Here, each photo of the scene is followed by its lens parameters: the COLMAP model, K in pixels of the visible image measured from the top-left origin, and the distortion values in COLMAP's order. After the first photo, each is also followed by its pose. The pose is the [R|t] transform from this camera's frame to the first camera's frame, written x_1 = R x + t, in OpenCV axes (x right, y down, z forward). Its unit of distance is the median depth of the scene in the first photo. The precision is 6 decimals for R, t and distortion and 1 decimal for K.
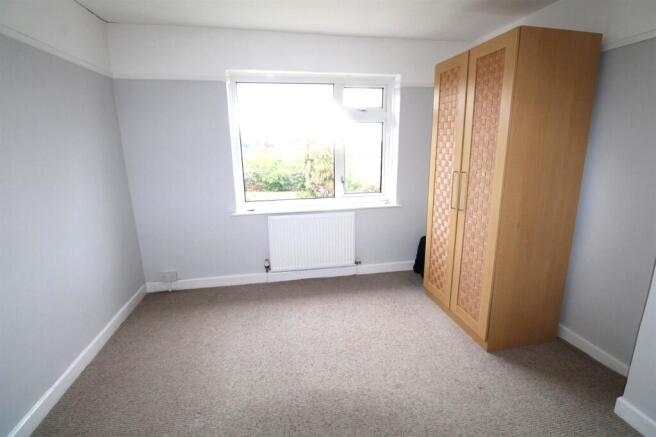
lens RADIAL K [[307.8, 0, 331.7], [0, 307.8, 210.4], [0, 0, 1]] dist [0.002647, -0.013817]
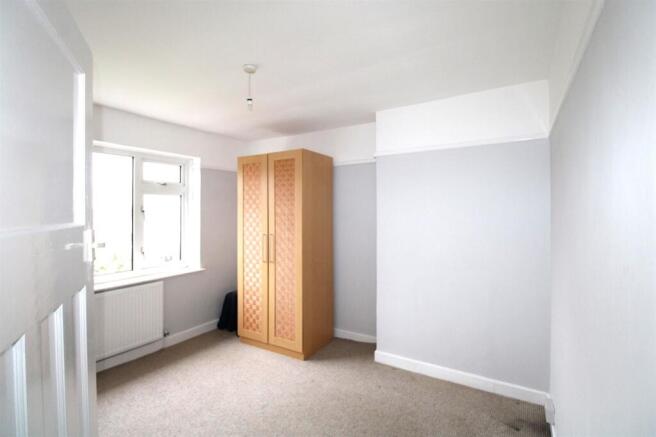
lens RADIAL K [[307.8, 0, 331.7], [0, 307.8, 210.4], [0, 0, 1]] dist [0.002647, -0.013817]
pose [[0.669903, 0.012187, 0.742349, -0.393498], [0.155409, 0.975414, -0.156255, 0.028954], [-0.726002, 0.220043, 0.651539, -0.130475]]
